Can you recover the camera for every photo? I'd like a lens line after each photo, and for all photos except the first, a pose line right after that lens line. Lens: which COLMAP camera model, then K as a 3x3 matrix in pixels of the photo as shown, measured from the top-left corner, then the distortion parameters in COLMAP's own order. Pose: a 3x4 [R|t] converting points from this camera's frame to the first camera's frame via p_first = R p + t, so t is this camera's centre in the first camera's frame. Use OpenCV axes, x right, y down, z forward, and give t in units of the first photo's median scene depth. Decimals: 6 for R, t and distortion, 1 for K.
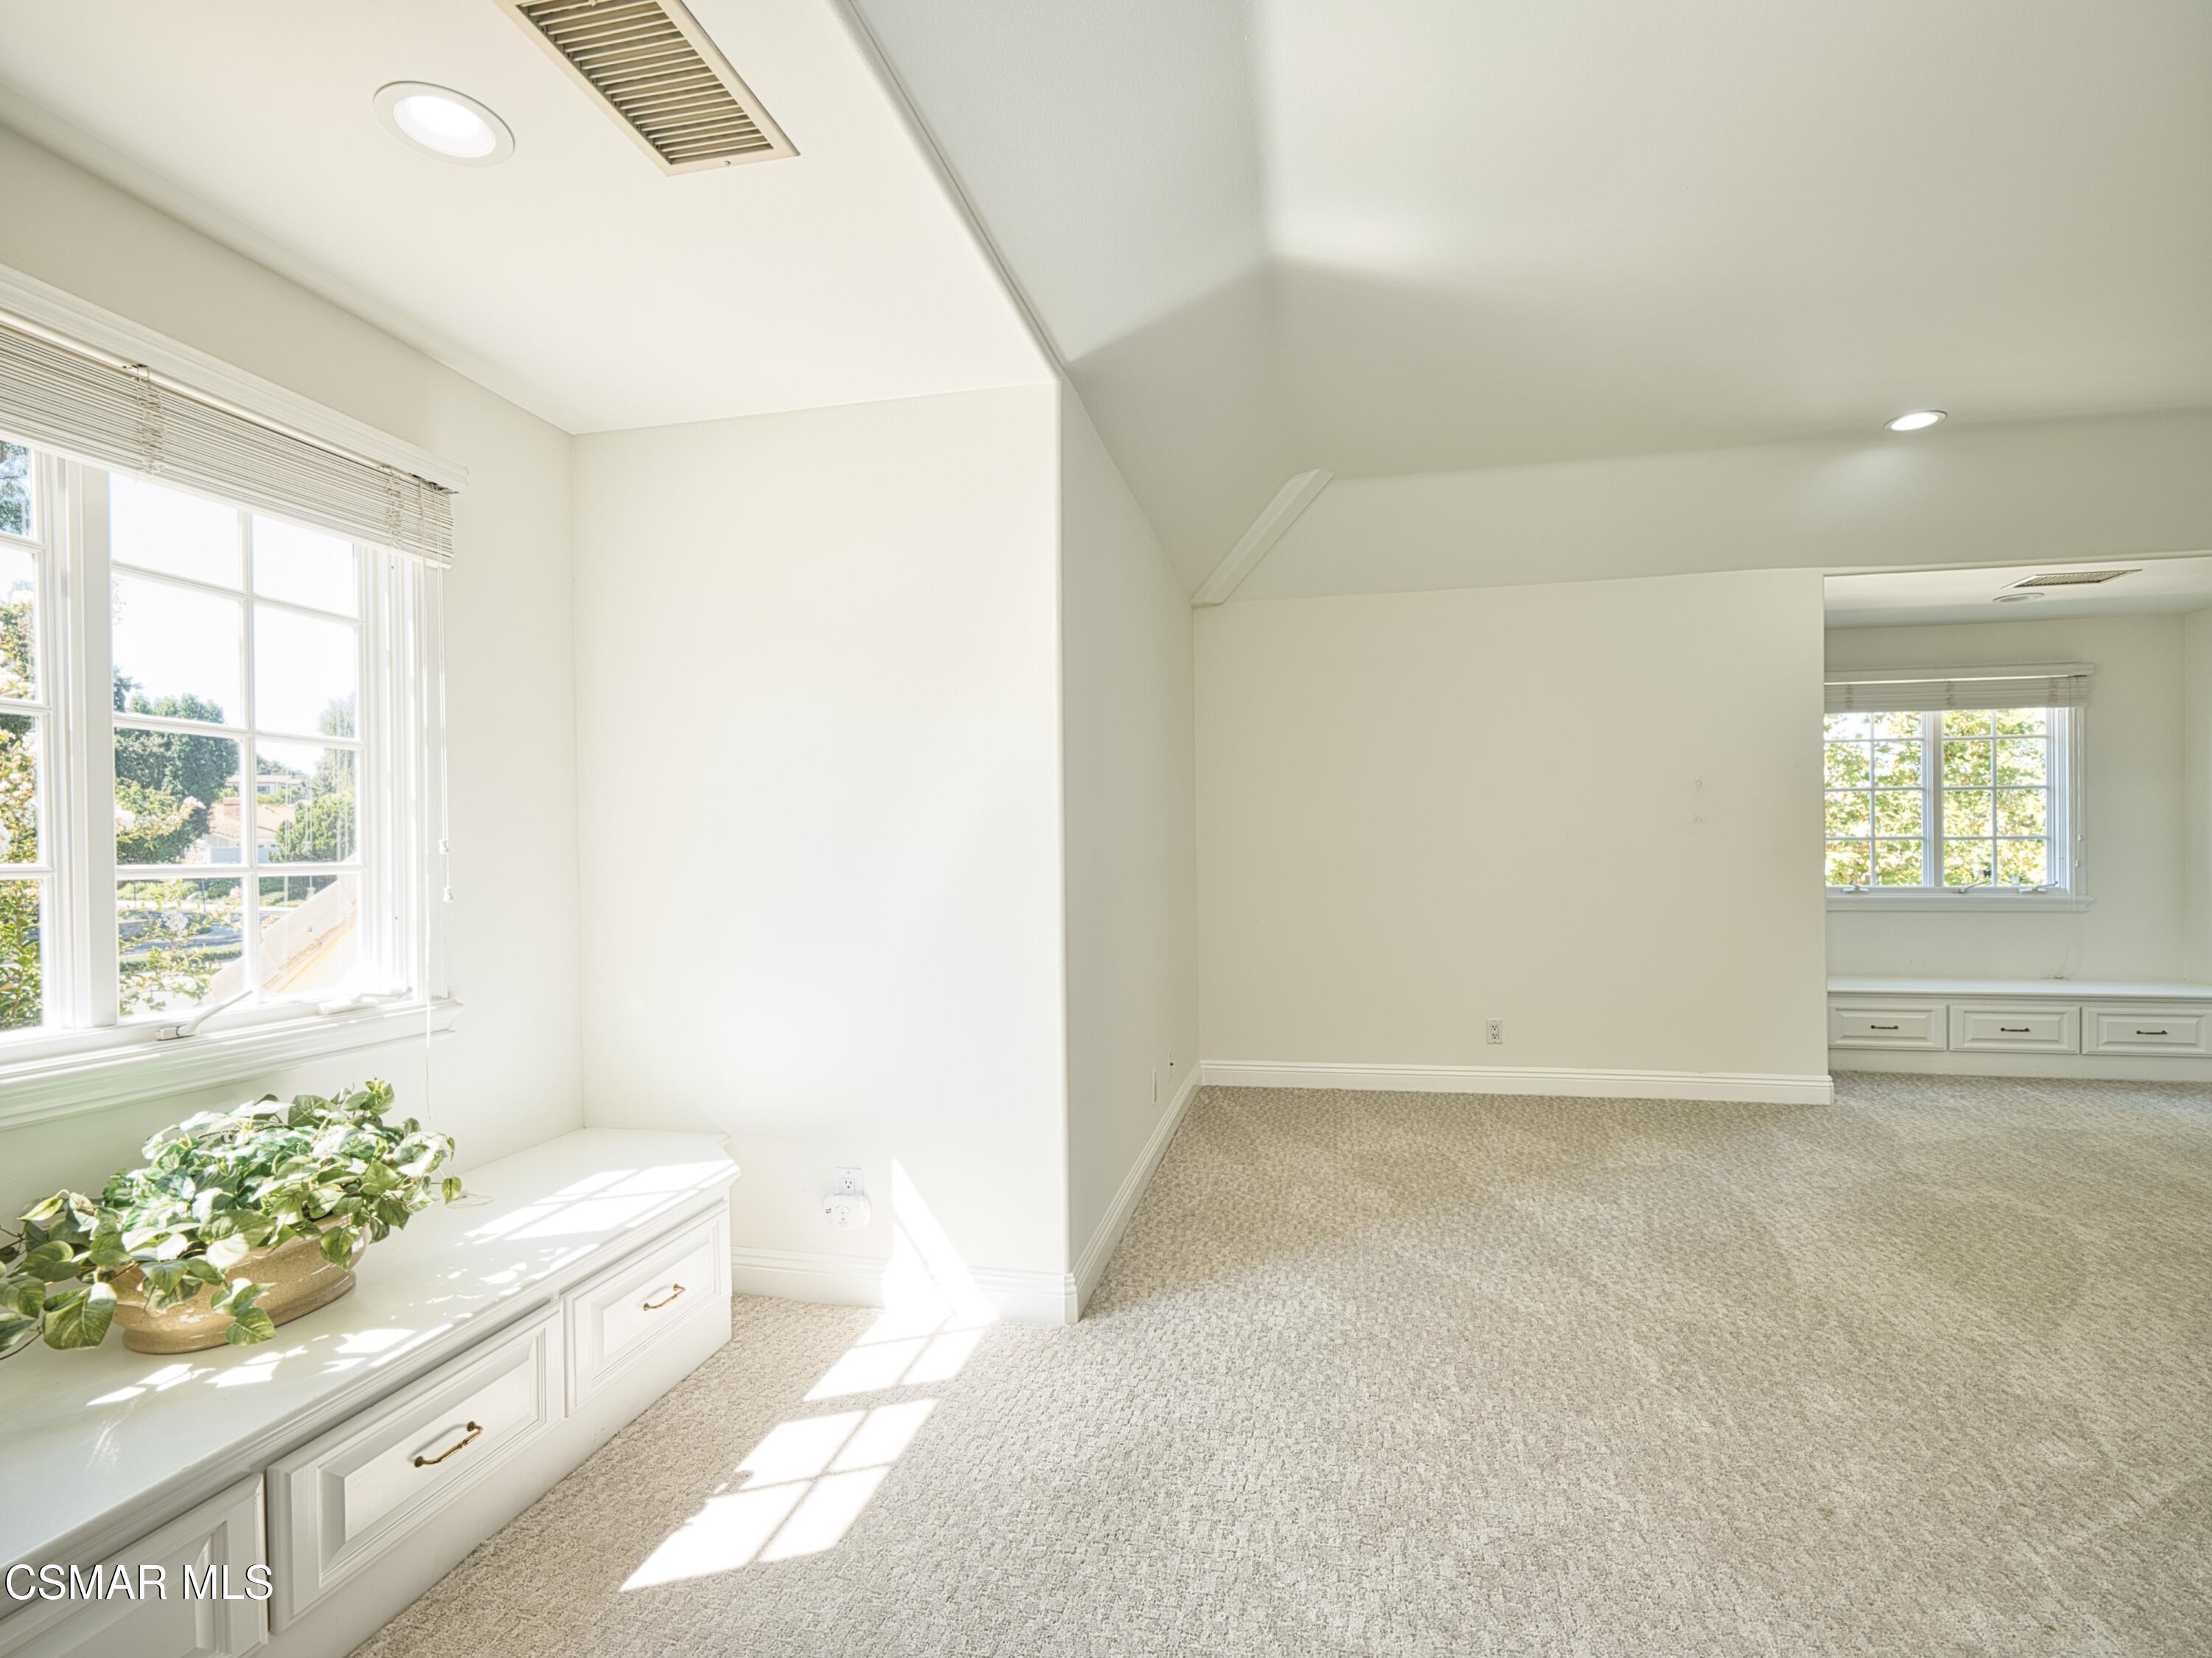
lens RADIAL K [[1050.5, 0, 1102.5], [0, 1050.5, 839.0], [0, 0, 1]] dist [-0.007728, 0.004478]
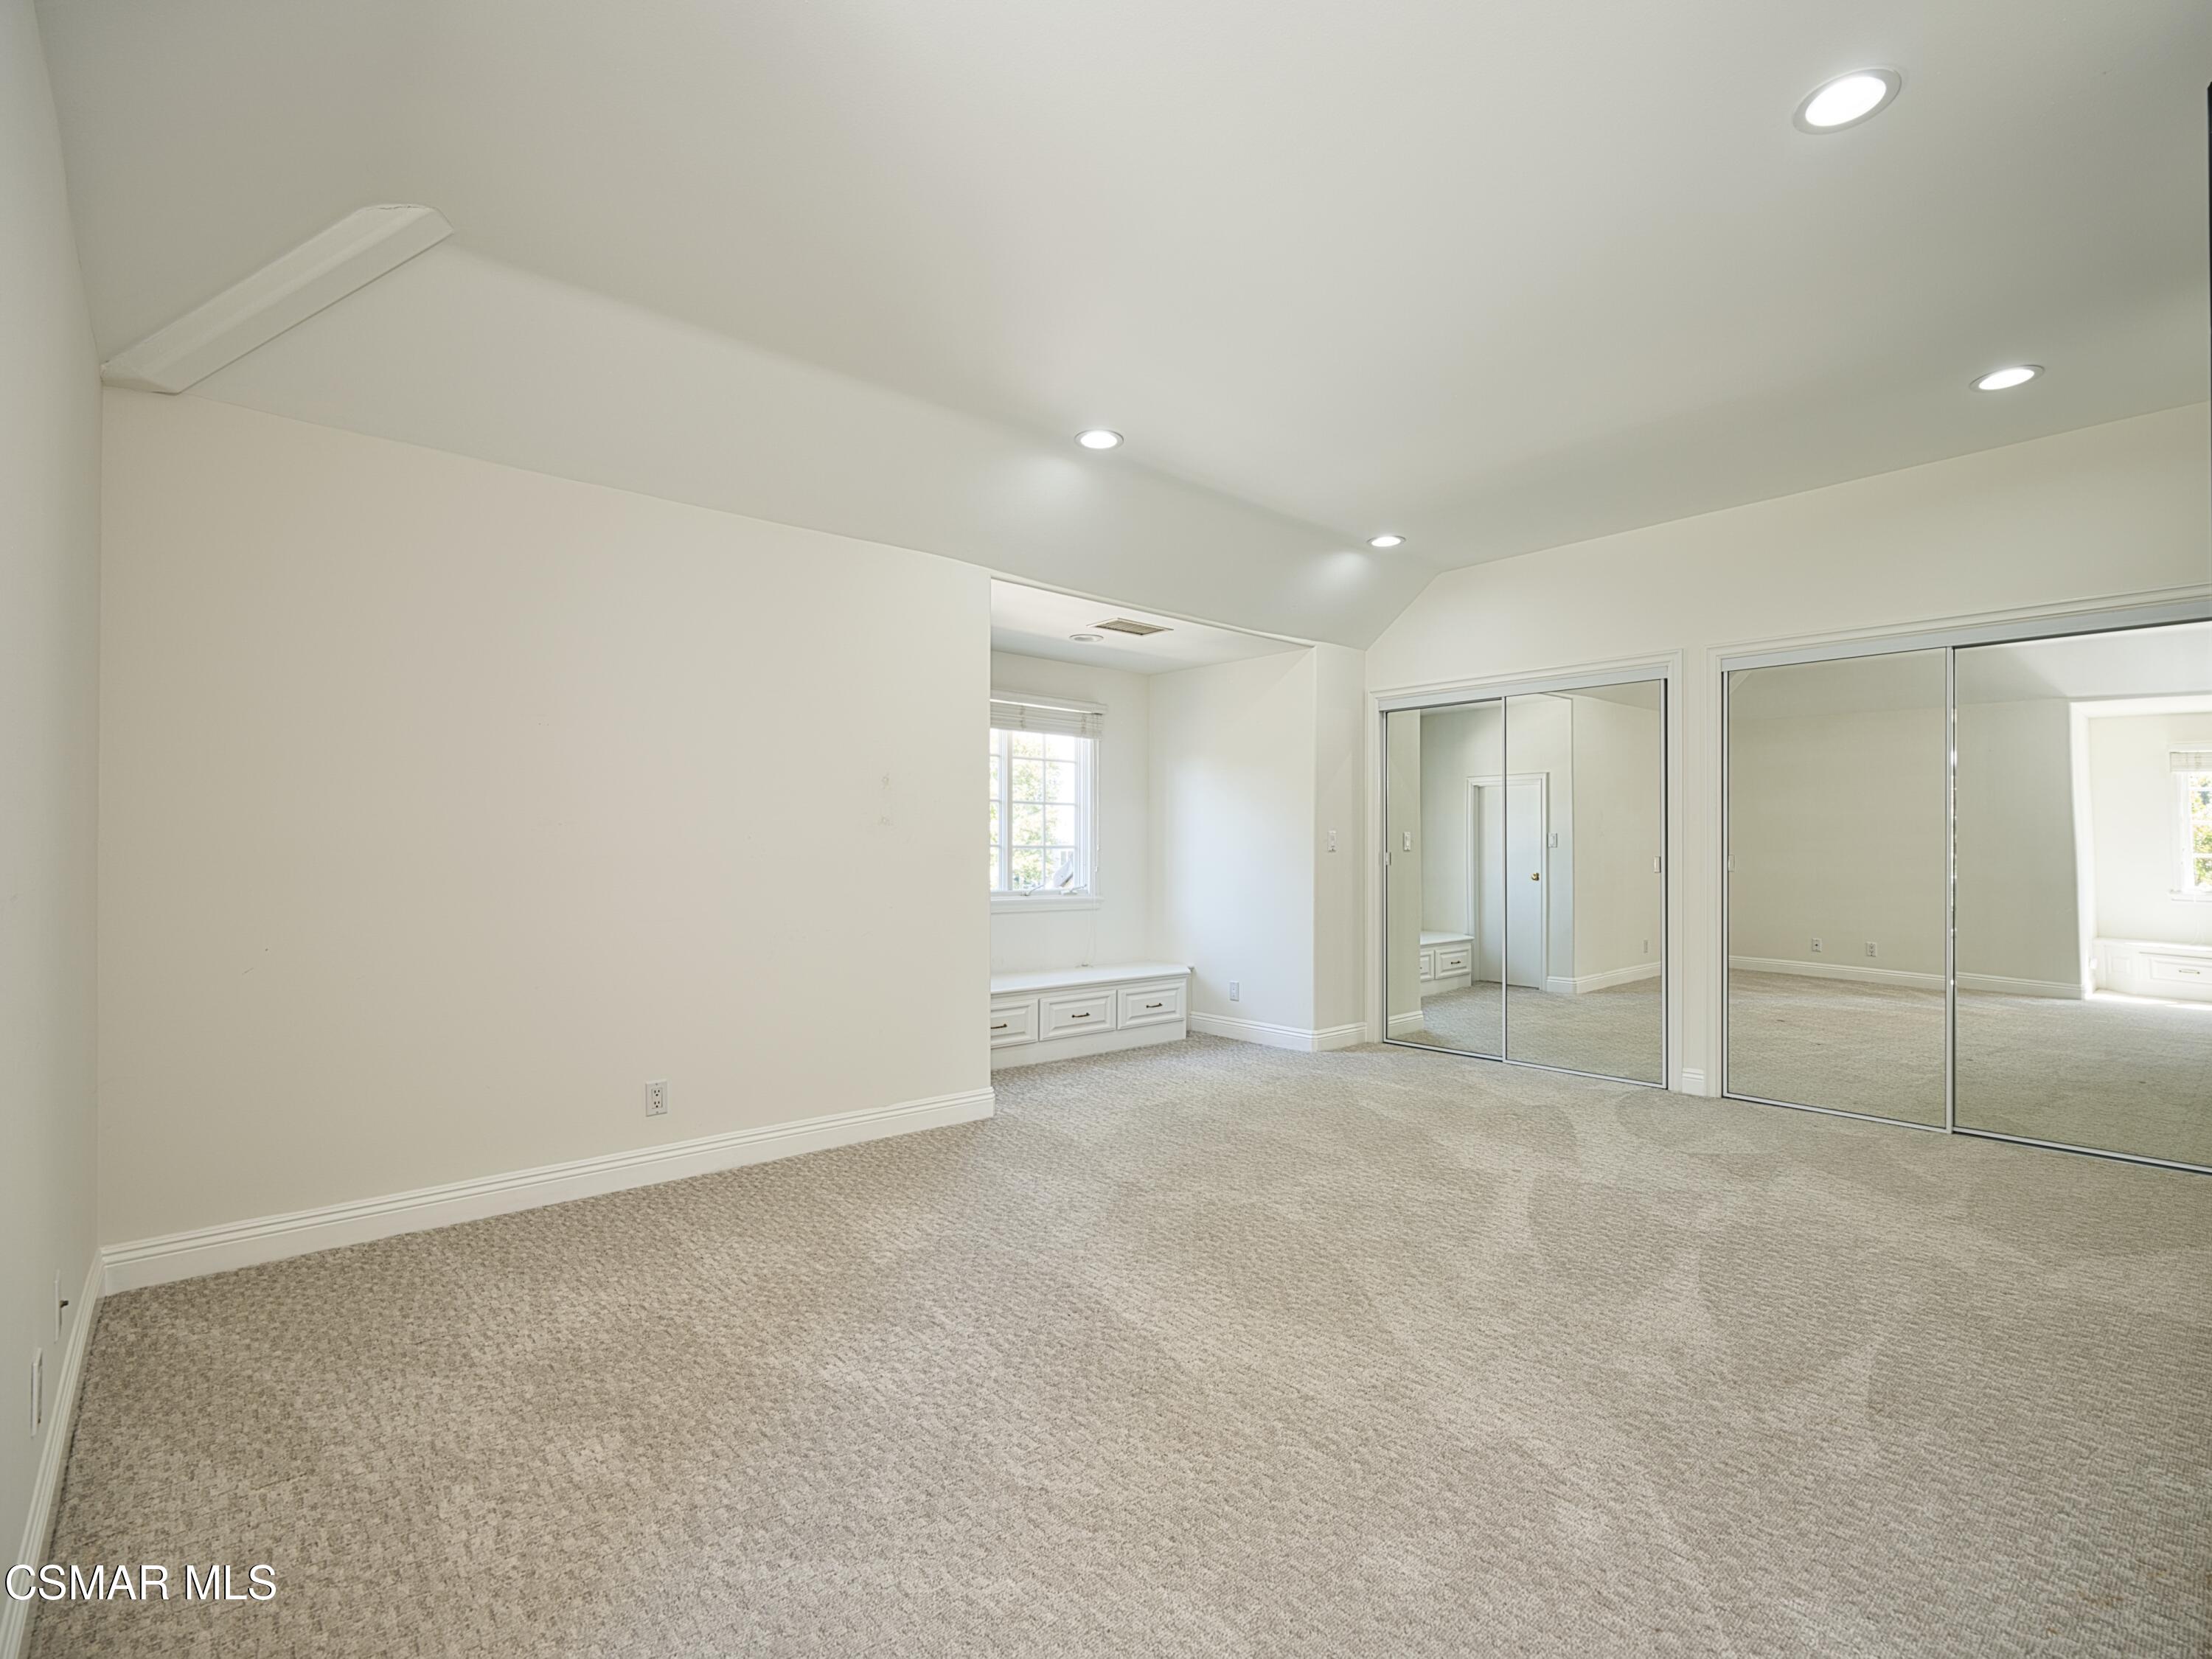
lens RADIAL K [[1050.6, 0, 1114.6], [0, 1050.6, 837.8], [0, 0, 1]] dist [-0.007728, 0.004478]
pose [[0.598483, 0.023263, 0.800798, -0.031649], [-0.018147, 0.999716, -0.015479, 0.007635], [-0.800930, -0.005268, 0.598735, 0.355913]]
